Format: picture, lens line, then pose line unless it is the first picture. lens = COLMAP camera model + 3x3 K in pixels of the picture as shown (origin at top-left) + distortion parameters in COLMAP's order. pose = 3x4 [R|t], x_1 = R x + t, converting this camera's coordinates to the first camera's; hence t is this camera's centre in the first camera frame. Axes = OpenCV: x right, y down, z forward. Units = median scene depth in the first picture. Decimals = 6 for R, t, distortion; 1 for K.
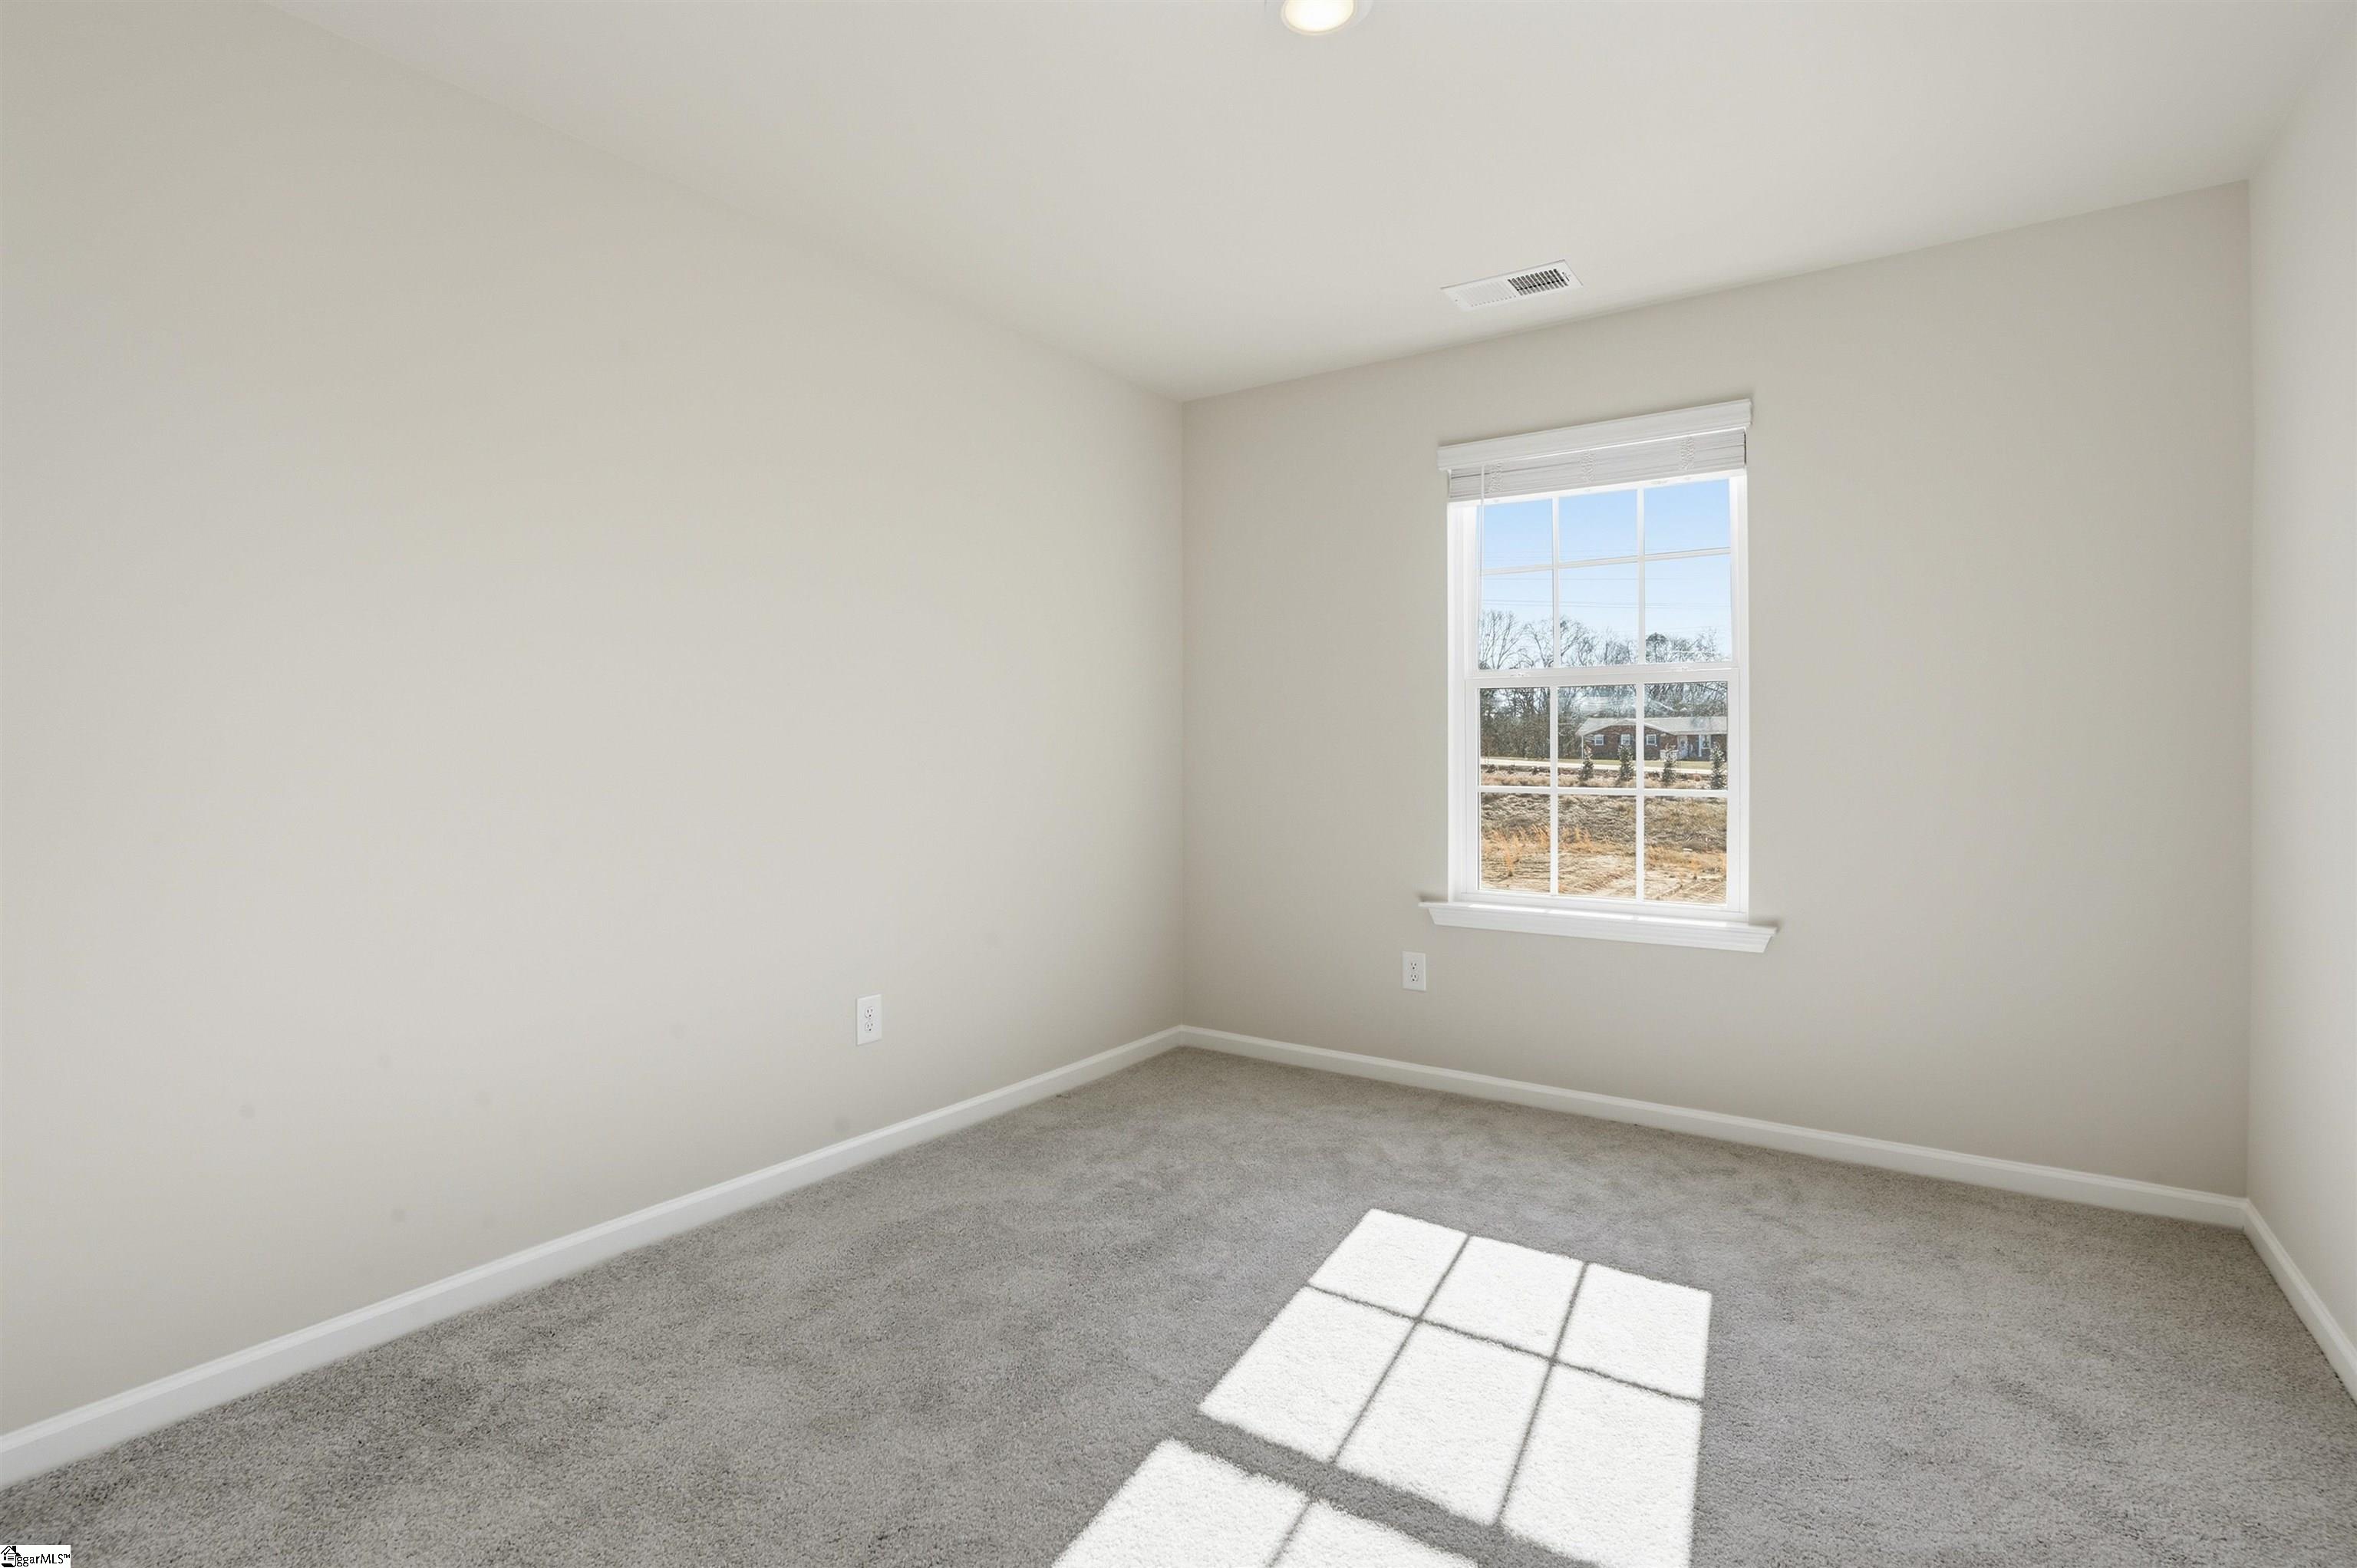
lens RADIAL K [[1103.6, 0, 1169.1], [0, 1103.6, 769.5], [0, 0, 1]] dist [-0.064734, 0.024740]
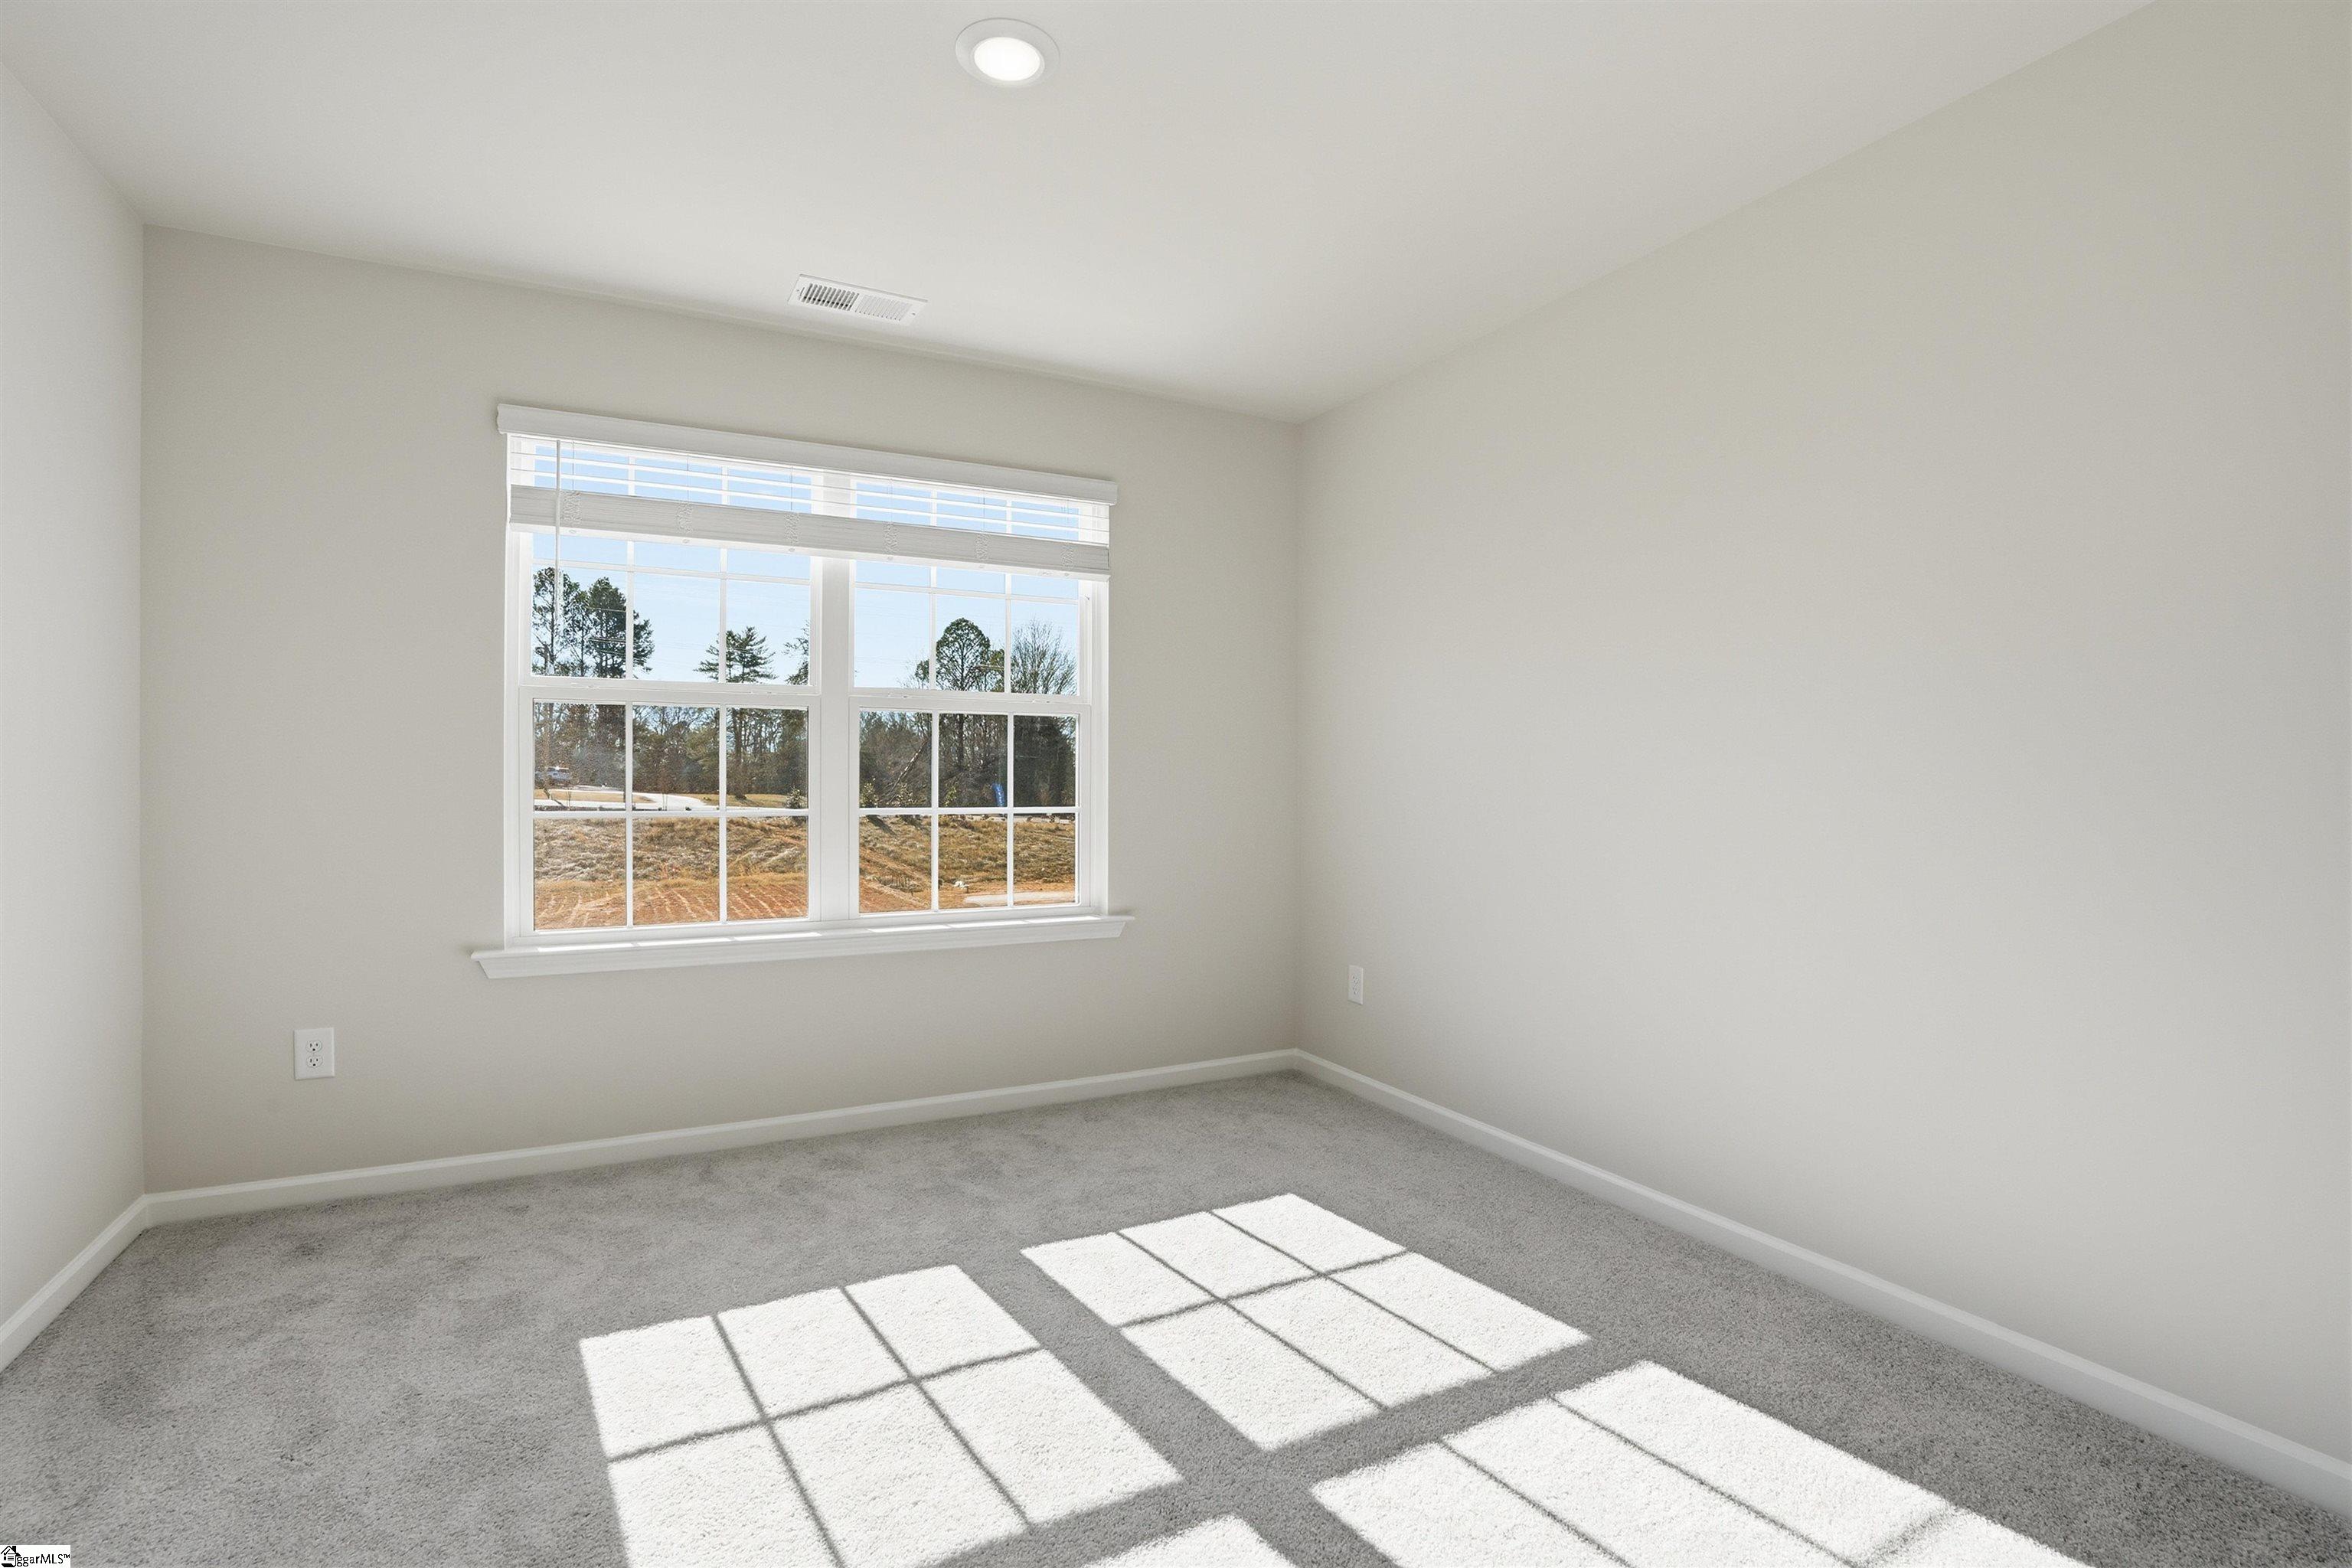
lens RADIAL K [[1085.8, 0, 1168.9], [0, 1085.8, 737.9], [0, 0, 1]] dist [-0.058711, -0.000067]
pose [[0.406707, 0.039968, 0.912684, -0.377665], [0.003592, 0.998965, -0.045347, -0.000509], [-0.913551, 0.021721, 0.406143, 0.298151]]
